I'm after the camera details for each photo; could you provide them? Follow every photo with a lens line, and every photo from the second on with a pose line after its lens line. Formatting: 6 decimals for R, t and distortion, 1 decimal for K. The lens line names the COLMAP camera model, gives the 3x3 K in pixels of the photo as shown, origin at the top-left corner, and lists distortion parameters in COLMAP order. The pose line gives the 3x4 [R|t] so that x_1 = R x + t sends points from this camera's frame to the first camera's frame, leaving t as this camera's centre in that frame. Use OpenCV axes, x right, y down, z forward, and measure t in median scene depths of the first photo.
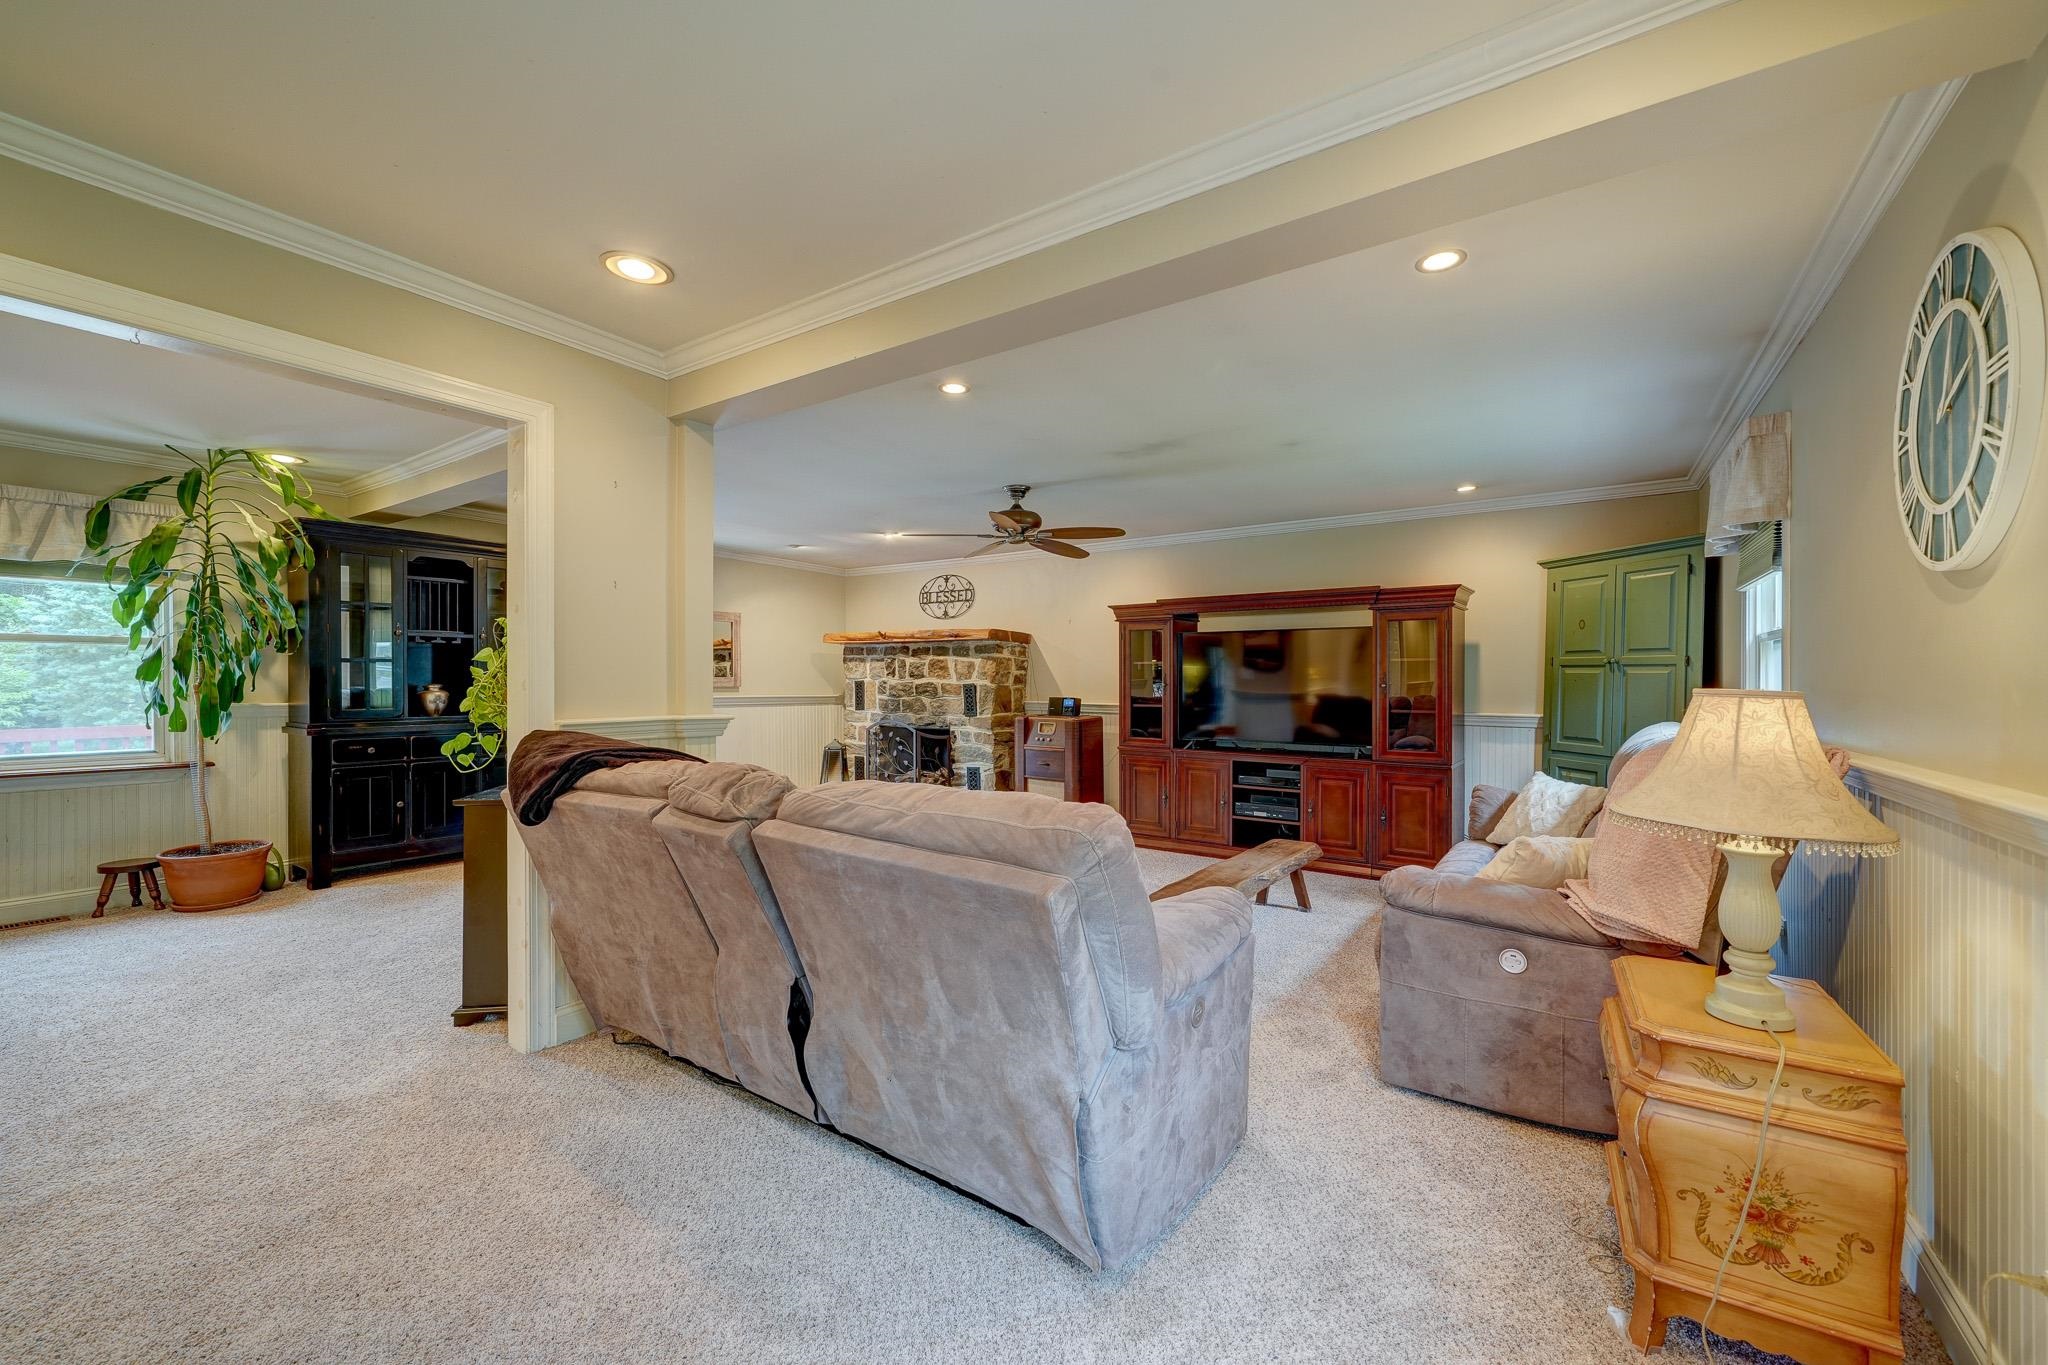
lens RADIAL K [[832.9, 0, 1024.0], [0, 832.9, 682.5], [0, 0, 1]] dist [-0.000525, -0.000053]
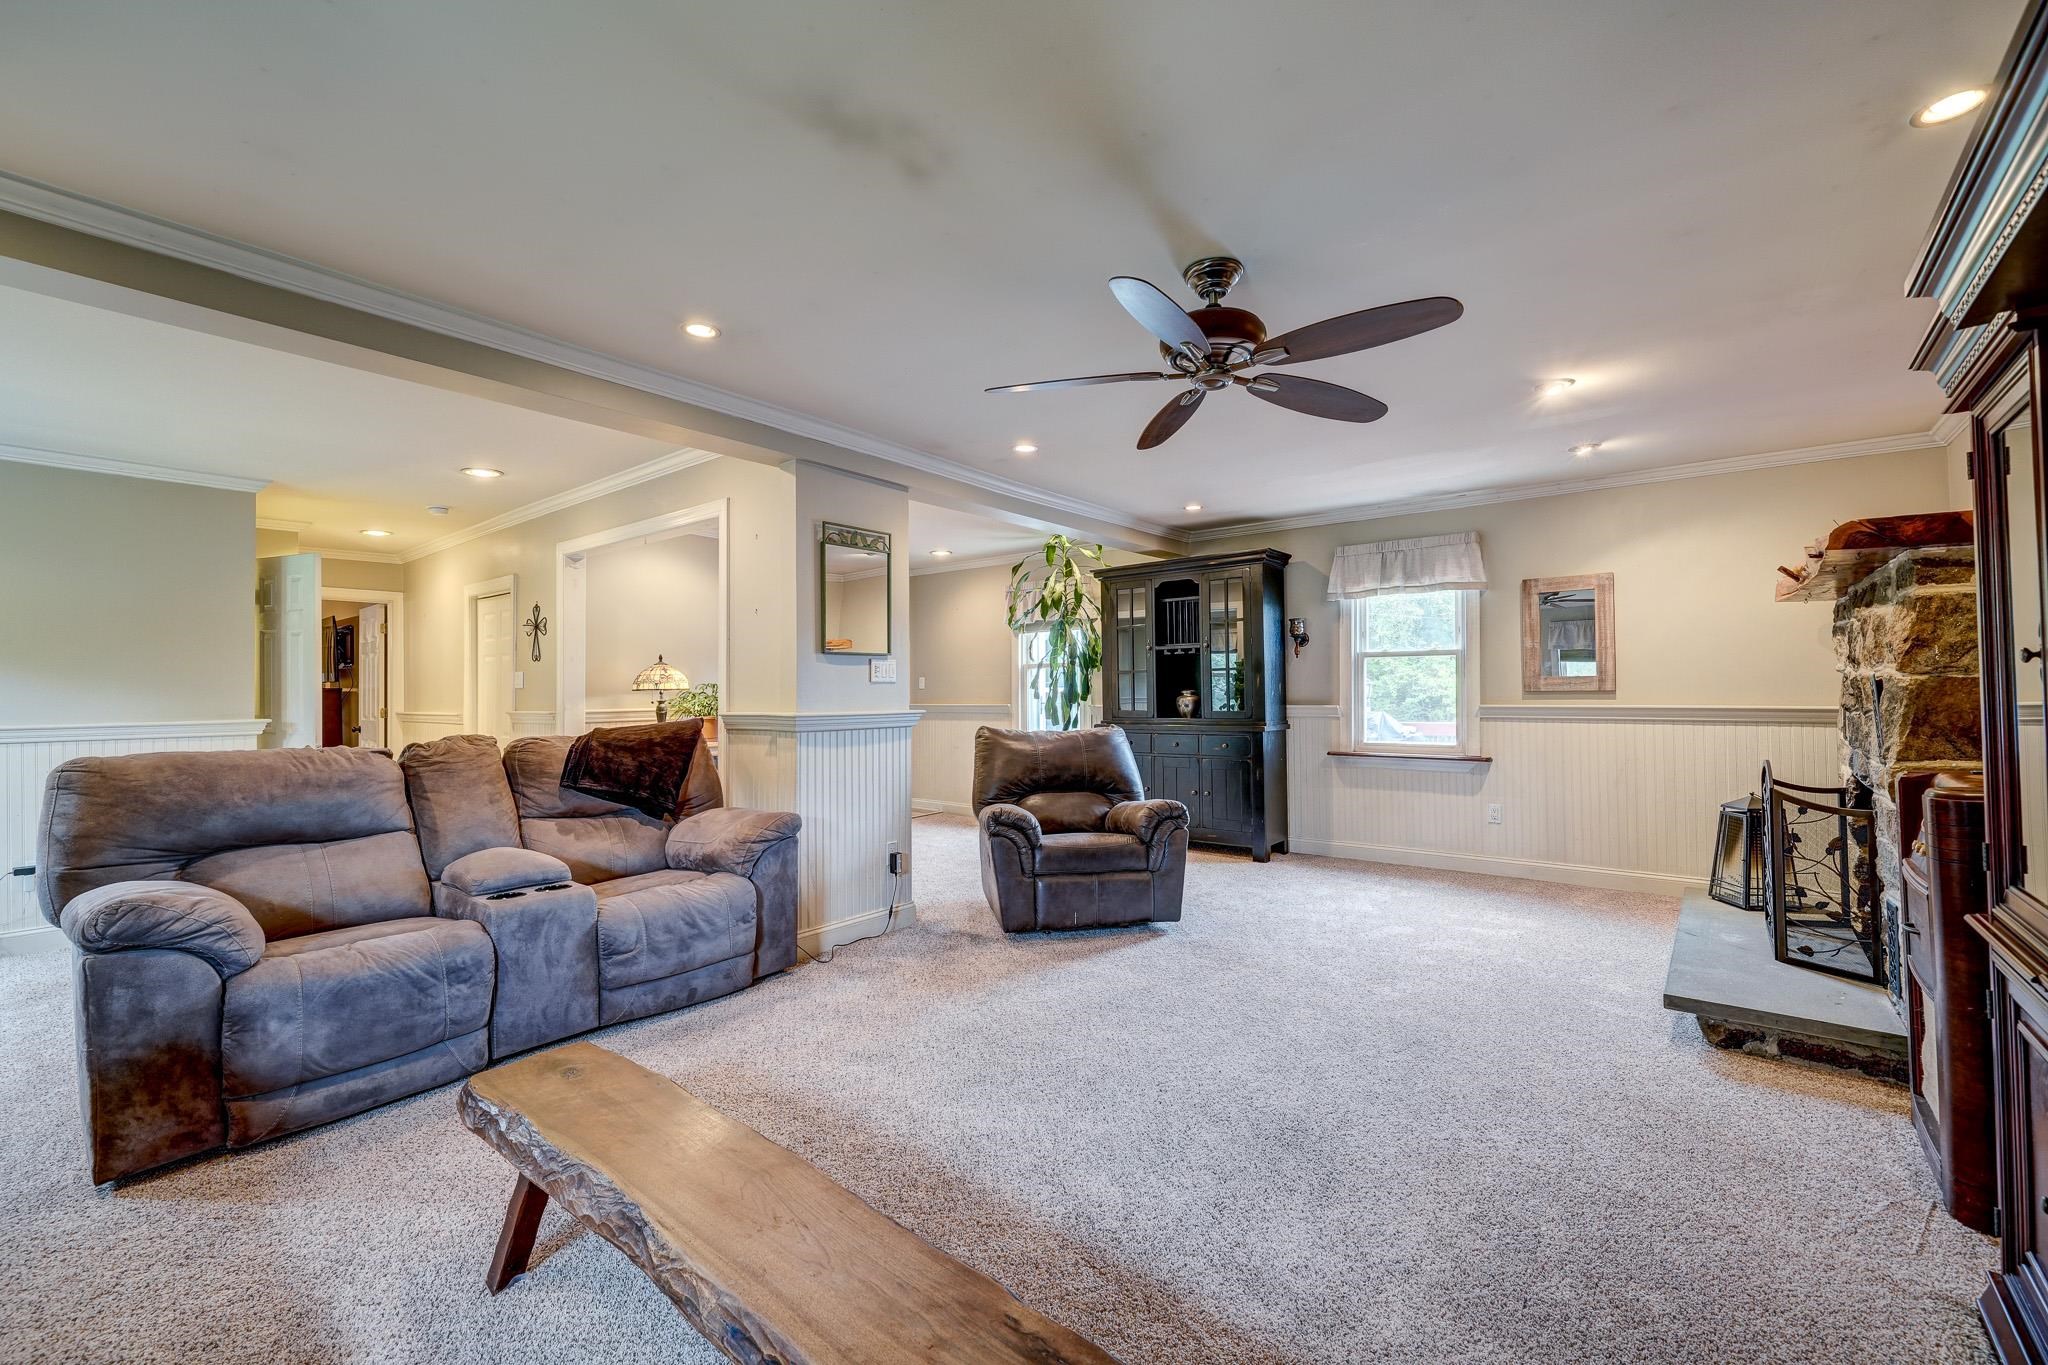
lens RADIAL K [[832.9, 0, 1024.0], [0, 832.9, 682.5], [0, 0, 1]] dist [-0.000525, -0.000053]
pose [[-0.088650, -0.017171, -0.995915, 0.453189], [0.011286, 0.999770, -0.018242, 0.009836], [0.995999, -0.012857, -0.088436, 0.888211]]
